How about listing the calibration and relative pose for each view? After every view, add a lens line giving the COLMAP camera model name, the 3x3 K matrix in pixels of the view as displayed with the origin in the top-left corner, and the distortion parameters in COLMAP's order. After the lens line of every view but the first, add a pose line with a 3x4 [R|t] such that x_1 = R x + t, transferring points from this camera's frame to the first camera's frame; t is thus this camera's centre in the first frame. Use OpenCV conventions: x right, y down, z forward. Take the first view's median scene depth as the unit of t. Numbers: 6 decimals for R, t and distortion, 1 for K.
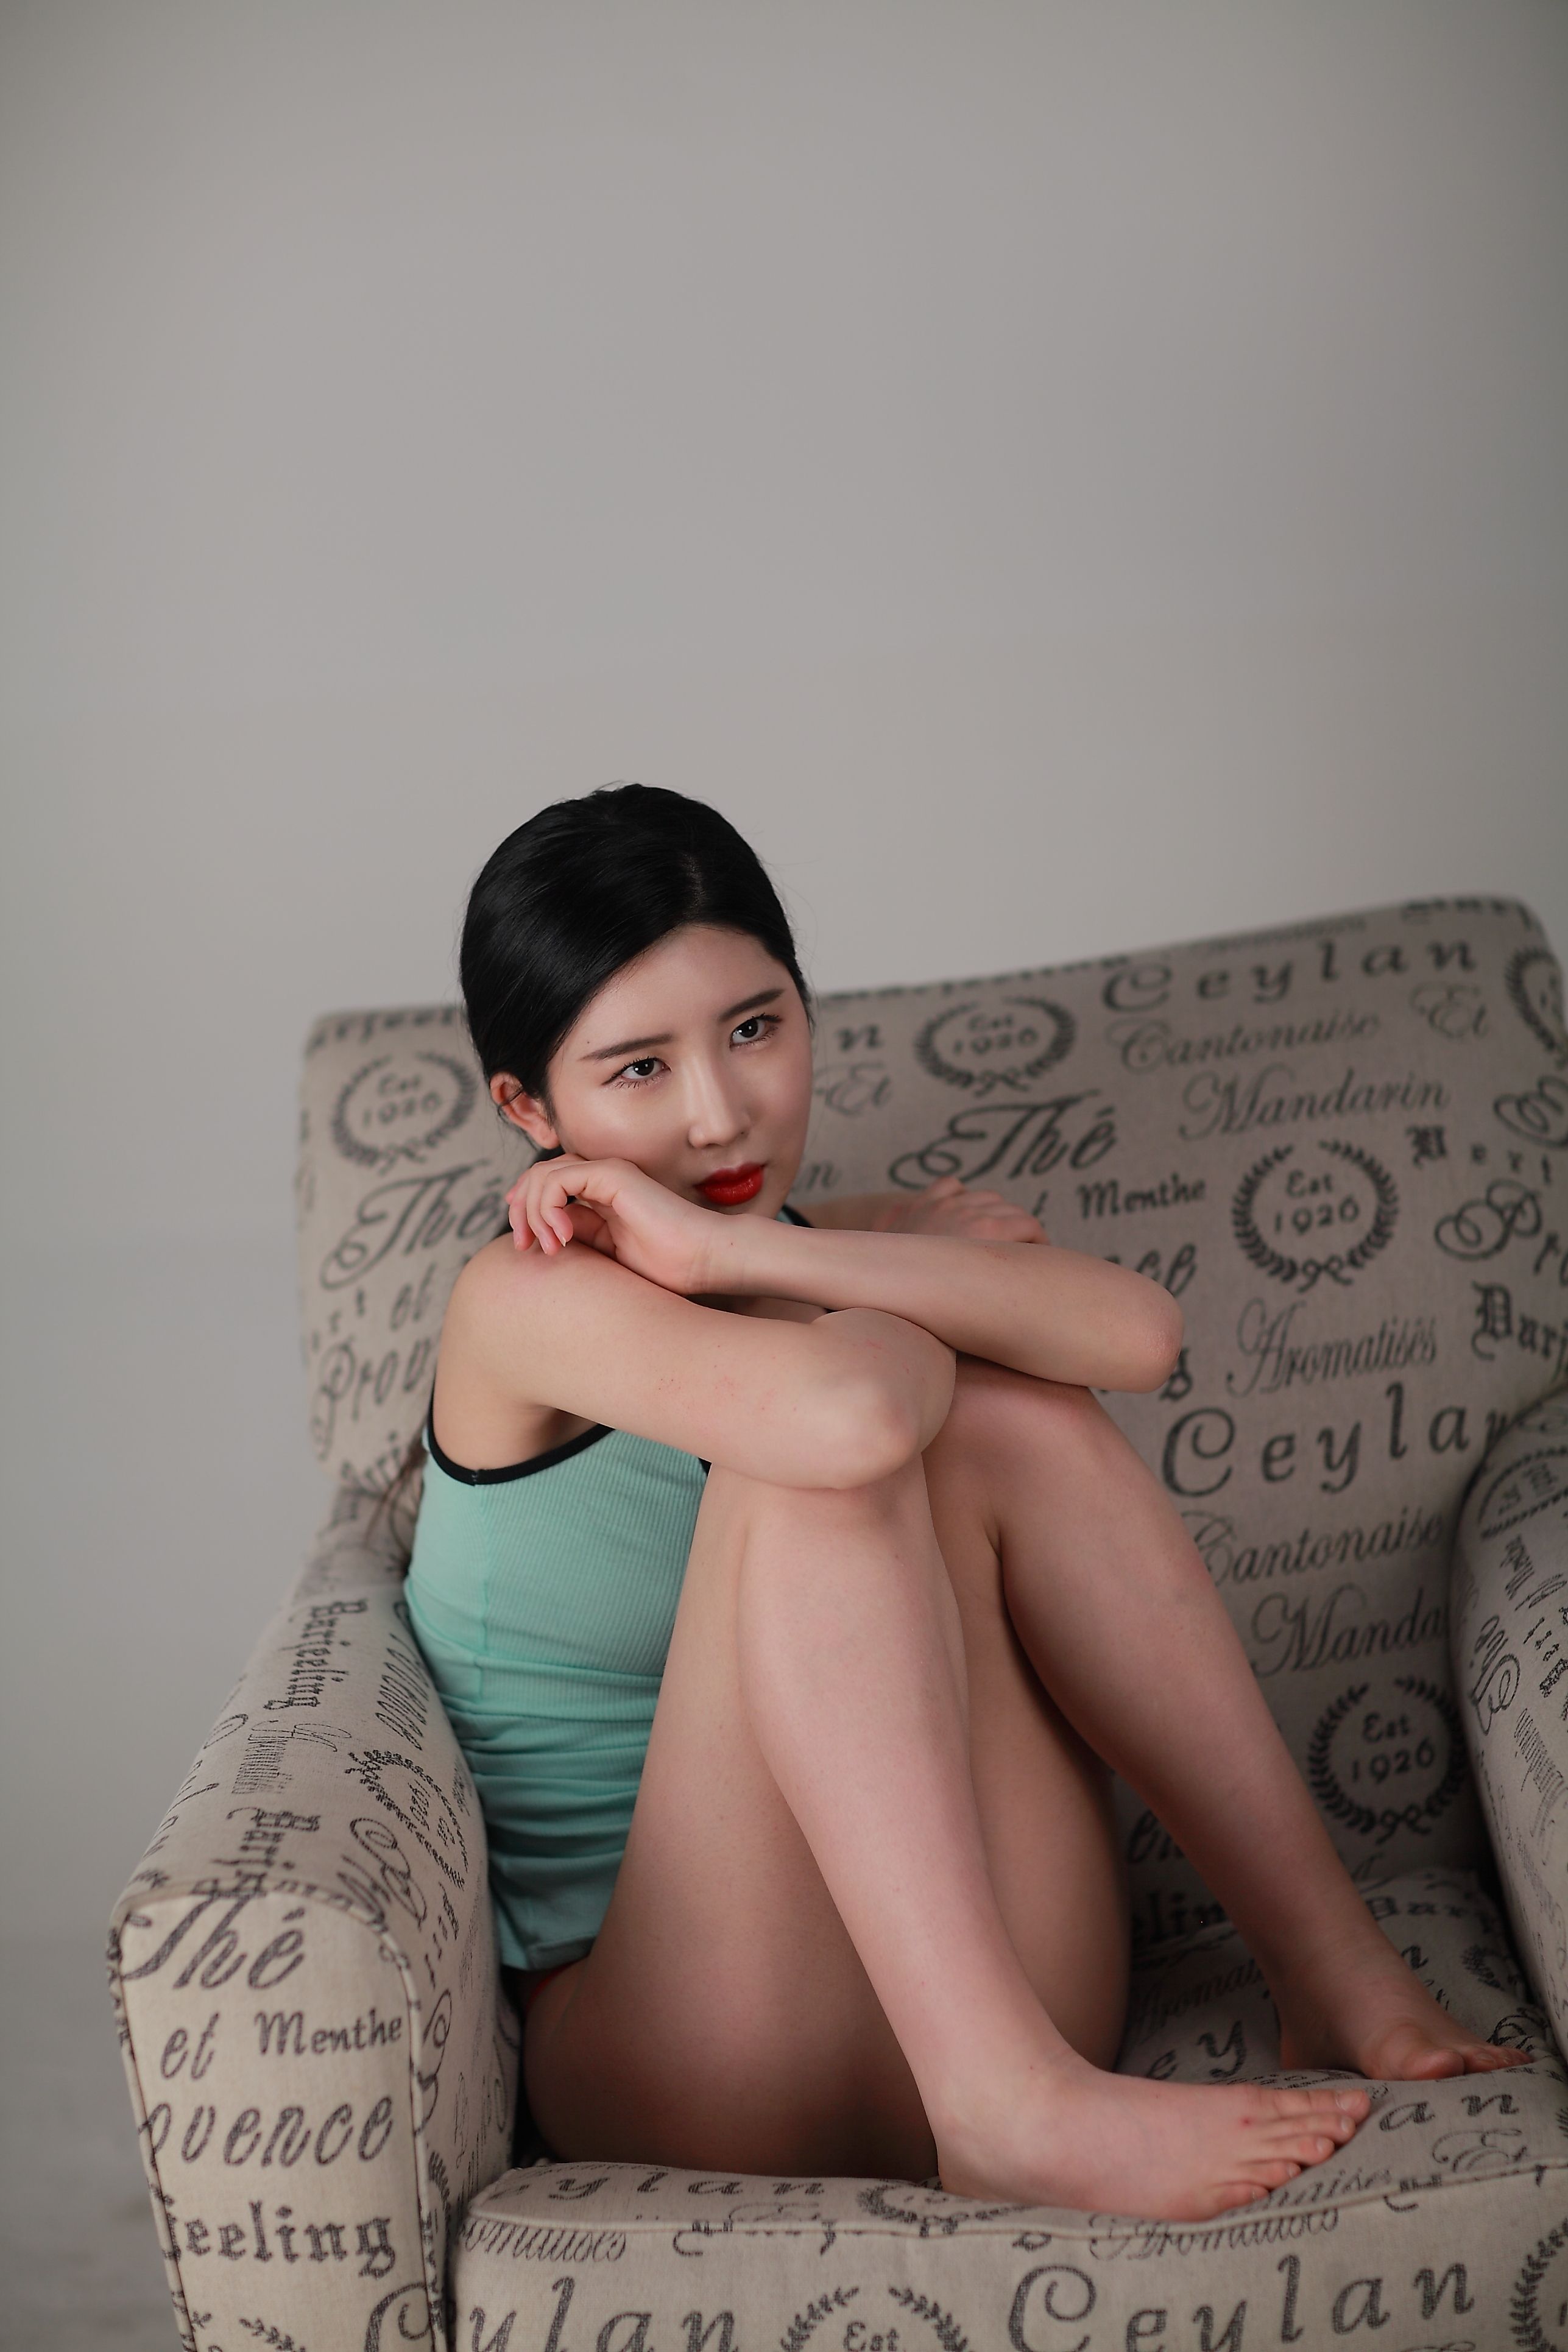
lens RADIAL K [[5574.0, 0, 740.3], [0, 5574.0, 1172.1], [0, 0, 1]] dist [-0.142925, -0.574337]
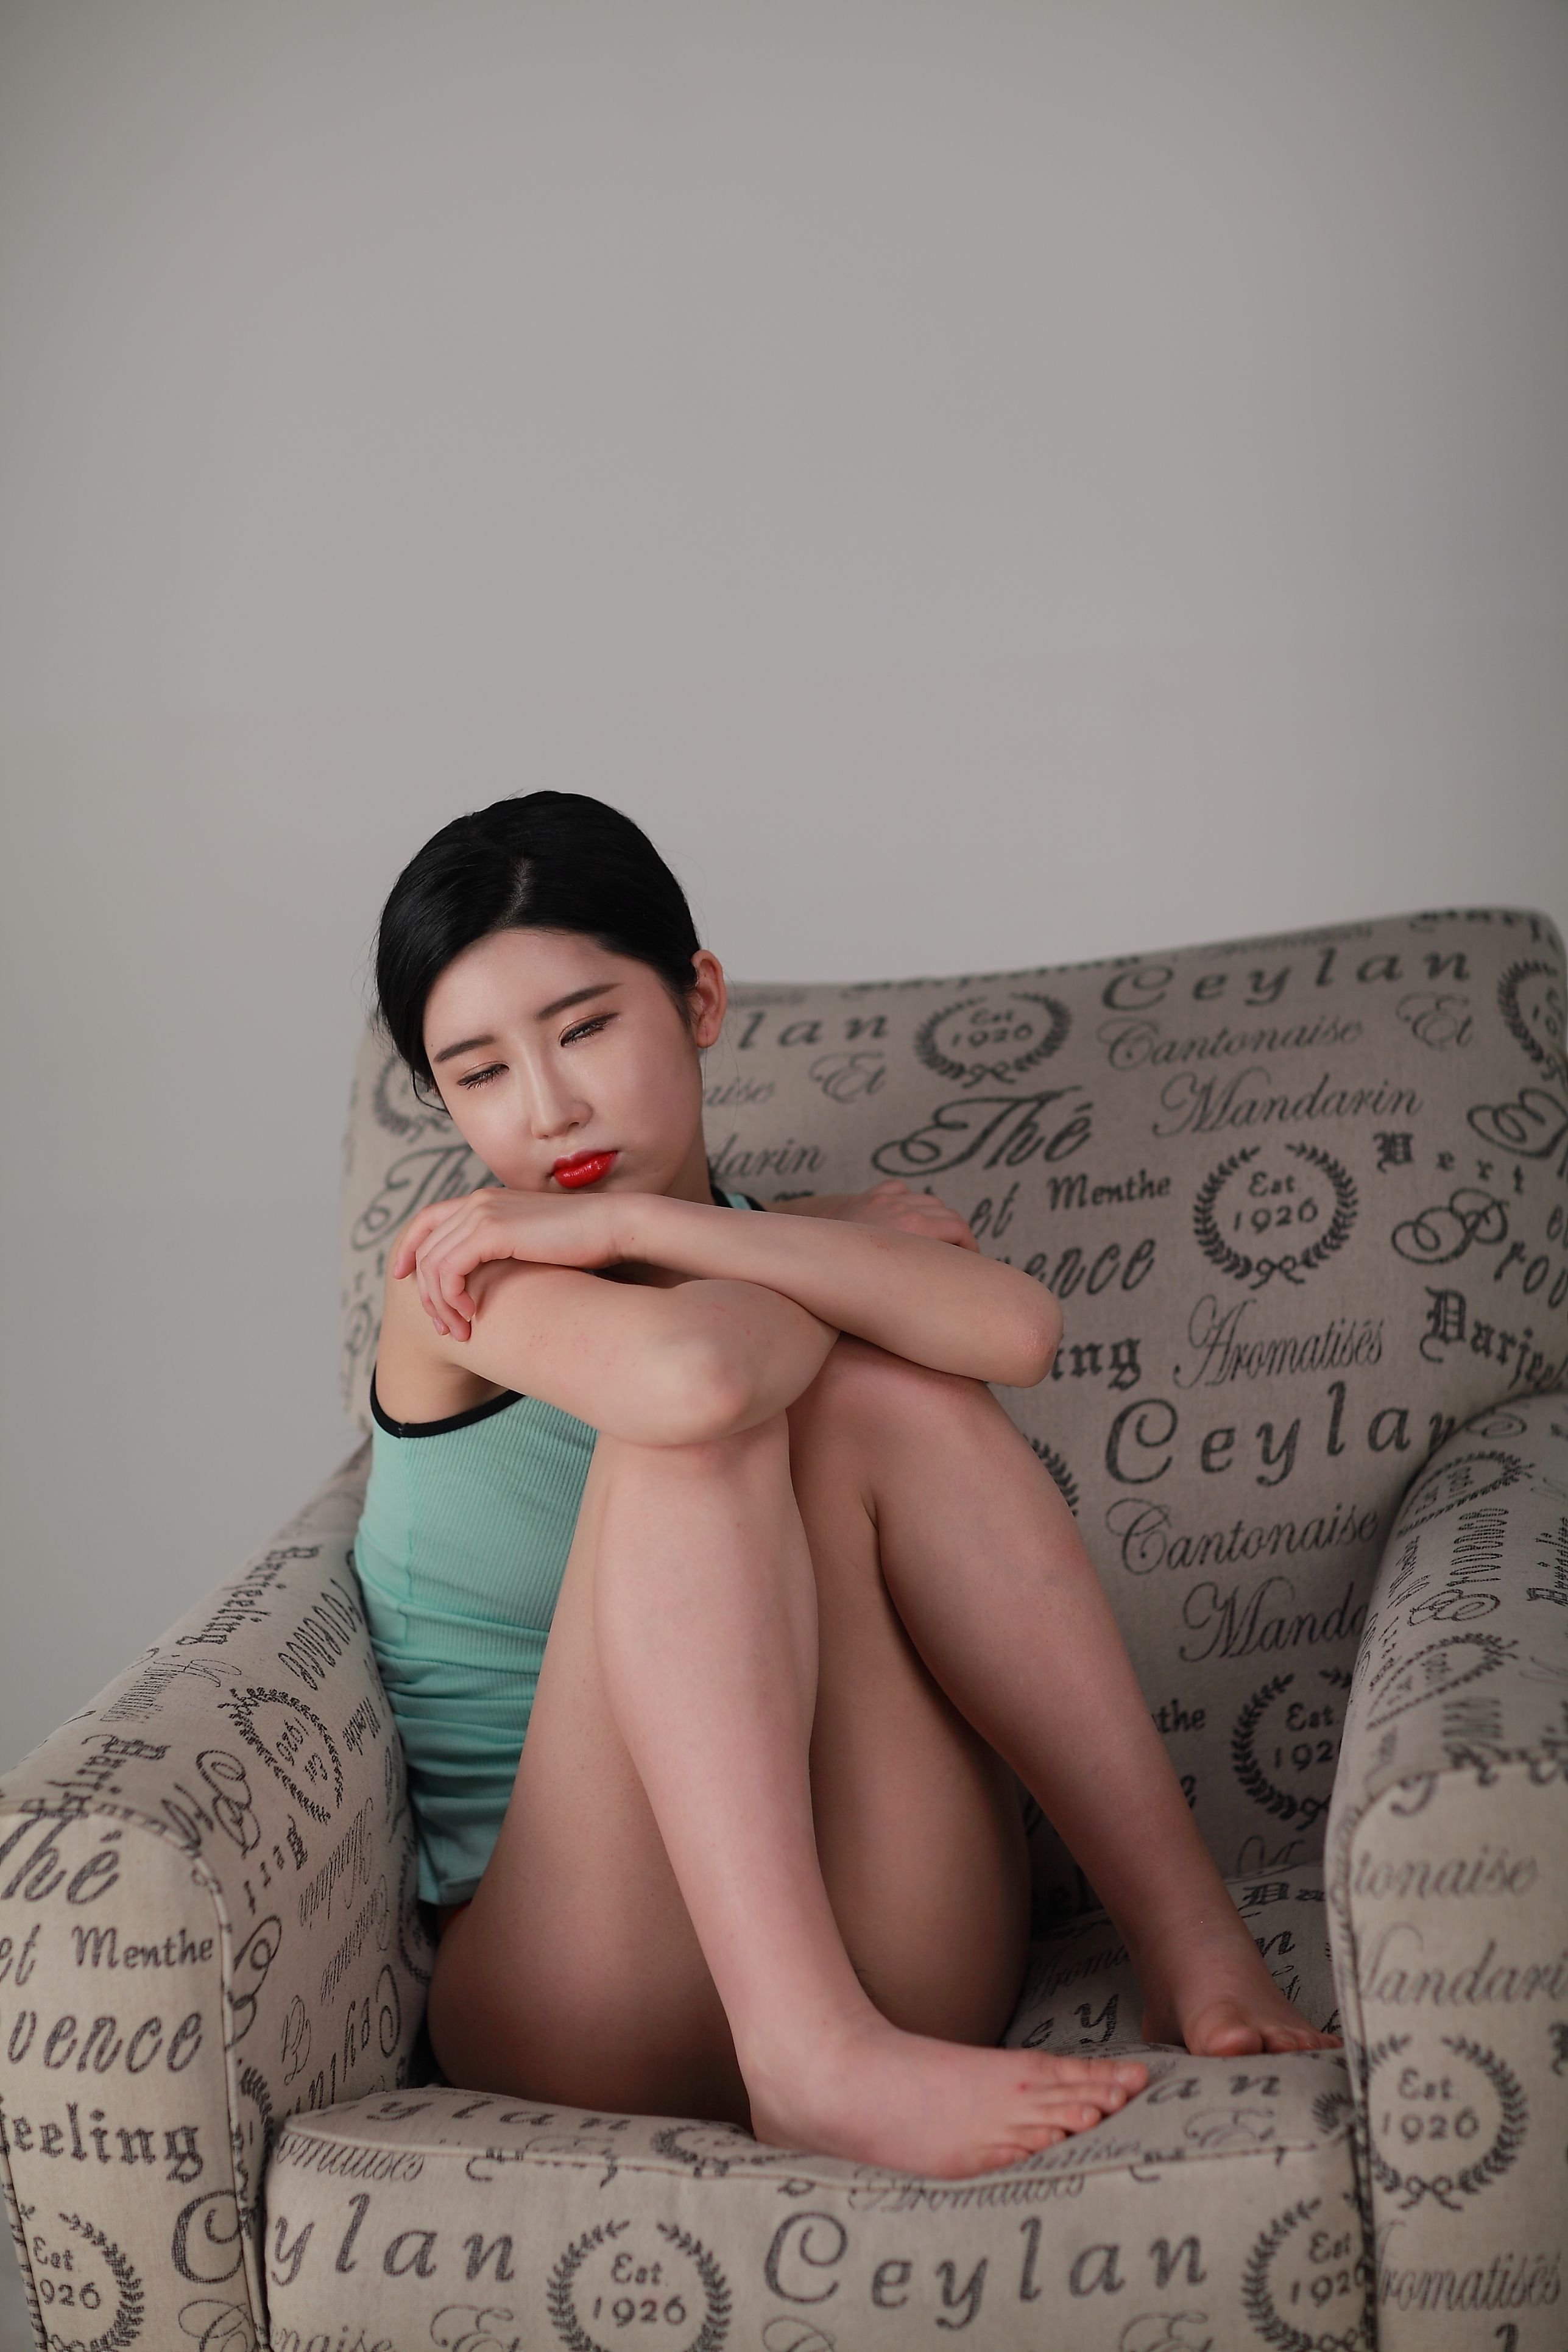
lens RADIAL K [[5532.3, 0, 733.2], [0, 5532.3, 1231.8], [0, 0, 1]] dist [-0.164729, 0.031239]
pose [[0.988567, 0.037954, -0.145931, 0.155260], [-0.035316, 0.999163, 0.020622, -0.006743], [0.146591, -0.015232, 0.989080, -0.021566]]
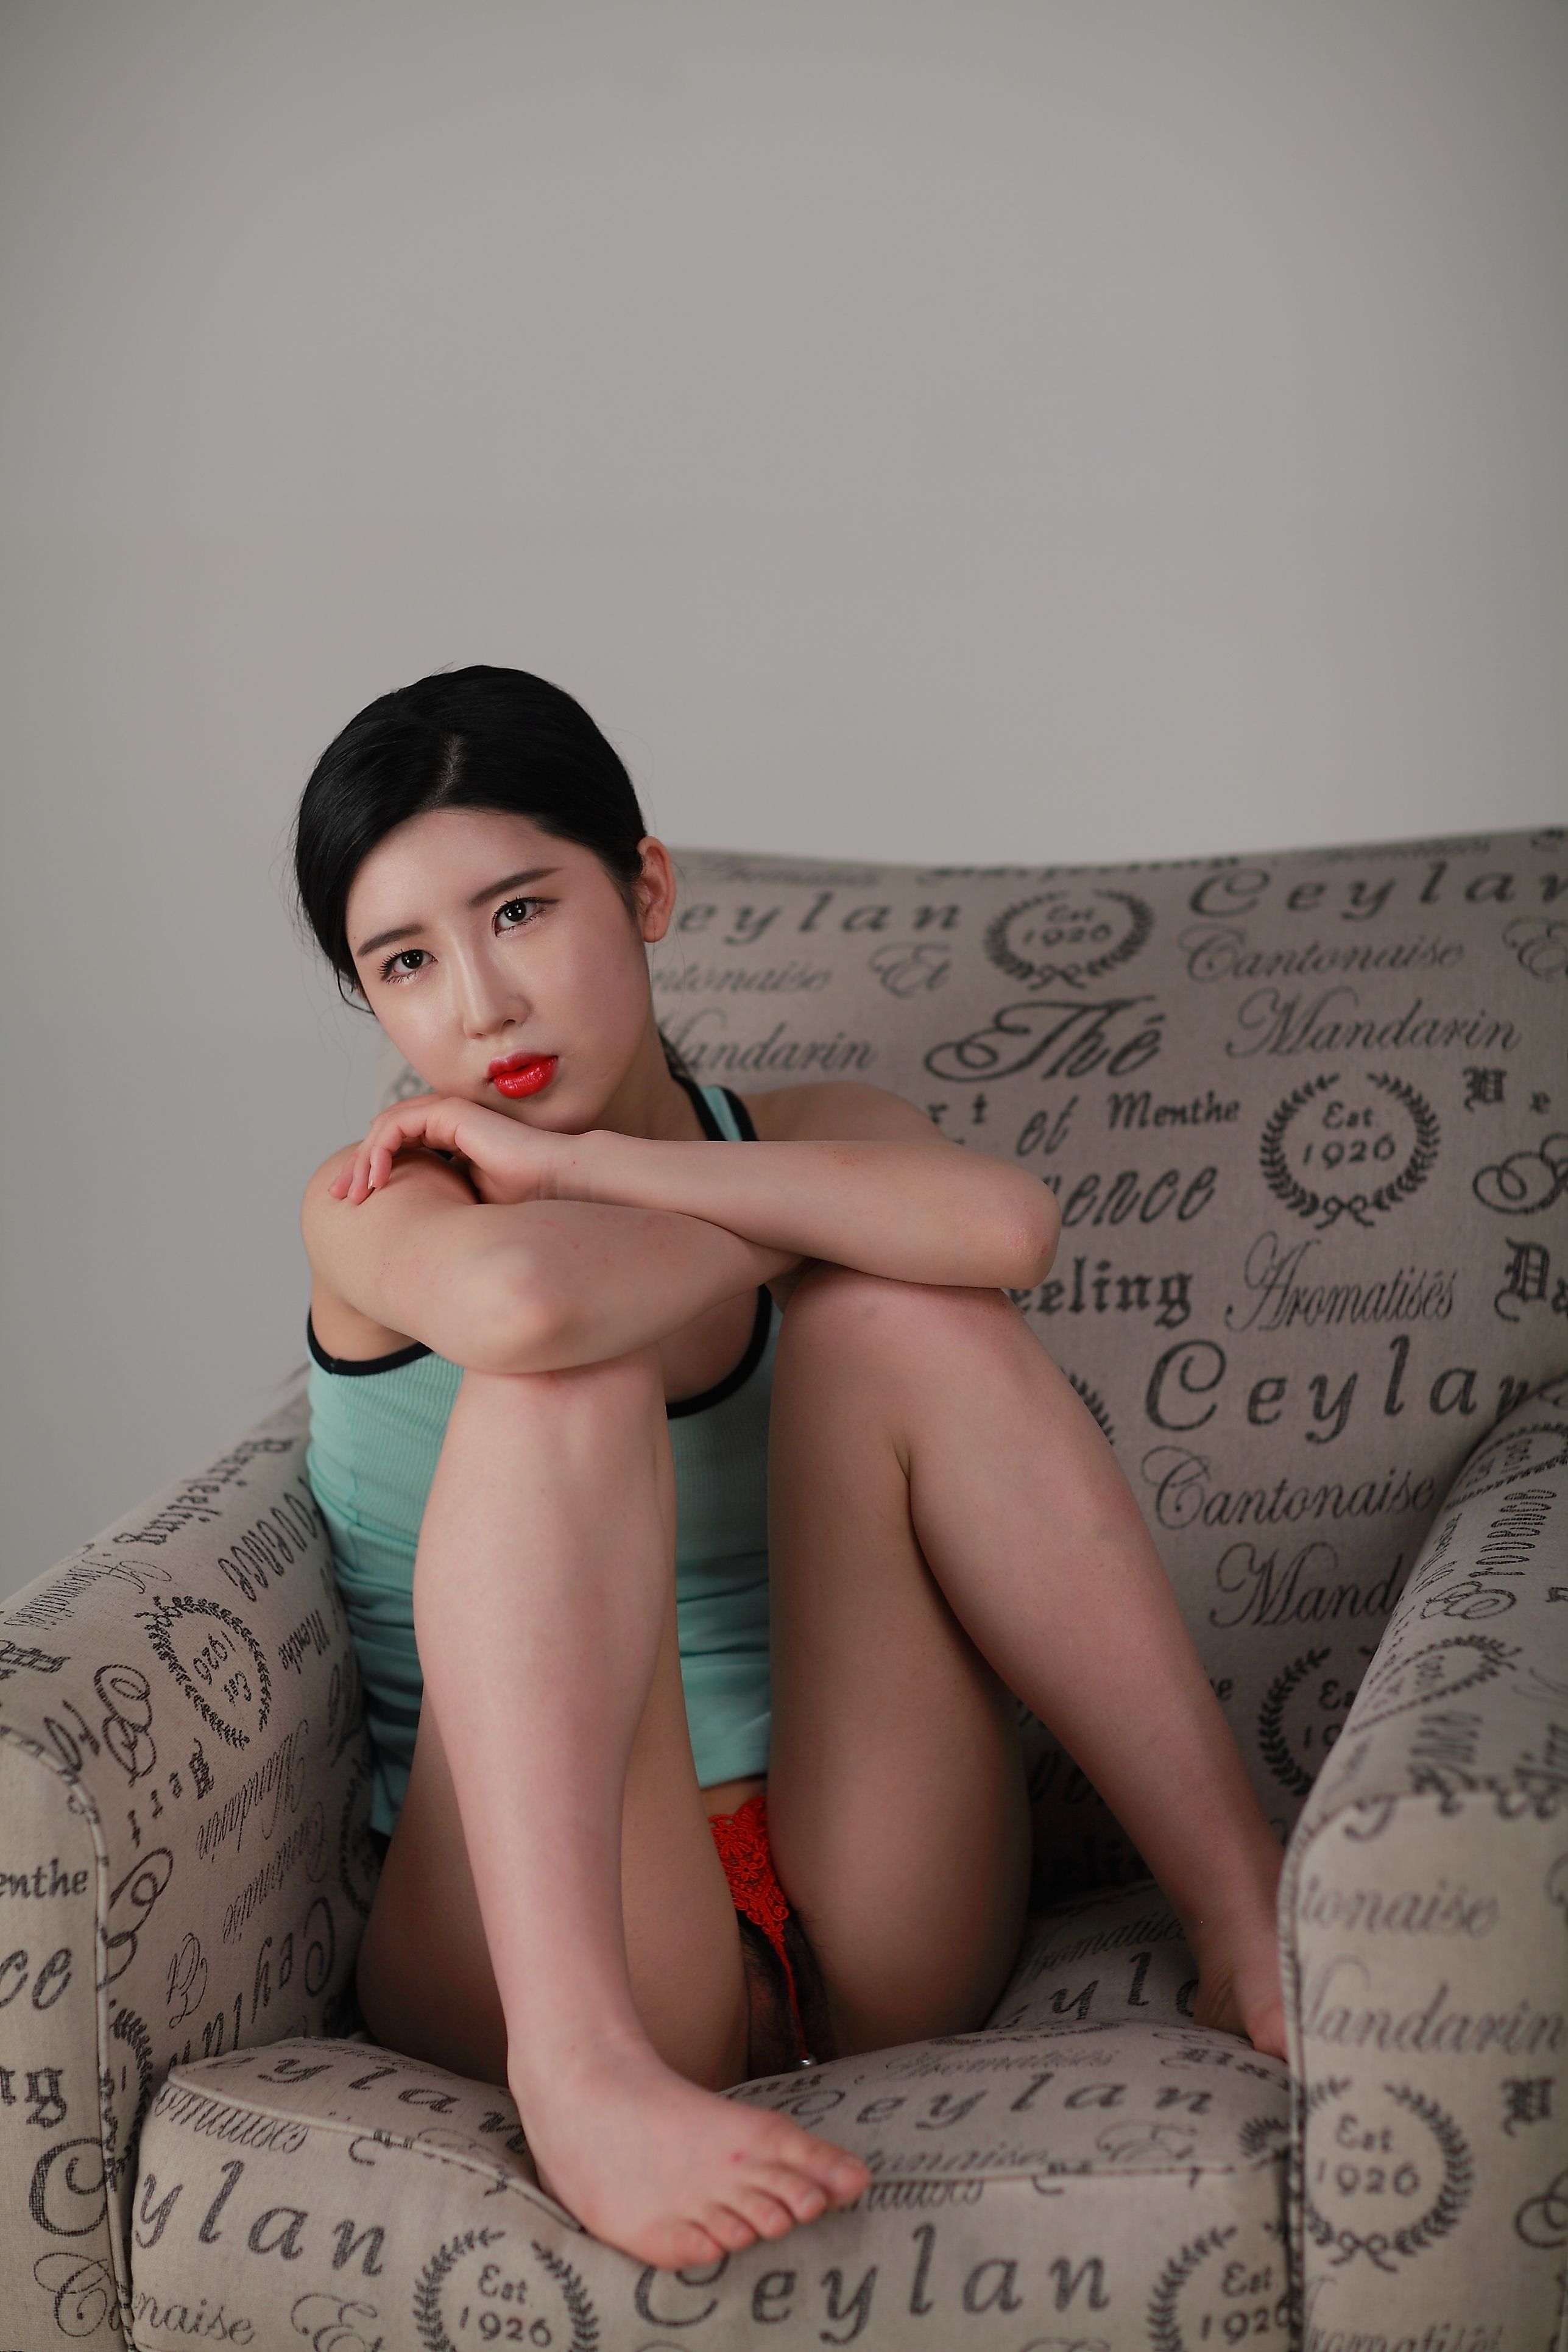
lens RADIAL K [[5574.0, 0, 740.3], [0, 5574.0, 1172.1], [0, 0, 1]] dist [-0.142925, -0.574337]
pose [[0.970698, 0.103251, -0.216988, 0.211261], [-0.094384, 0.994235, 0.050867, -0.027220], [0.220989, -0.028896, 0.974848, 0.055429]]
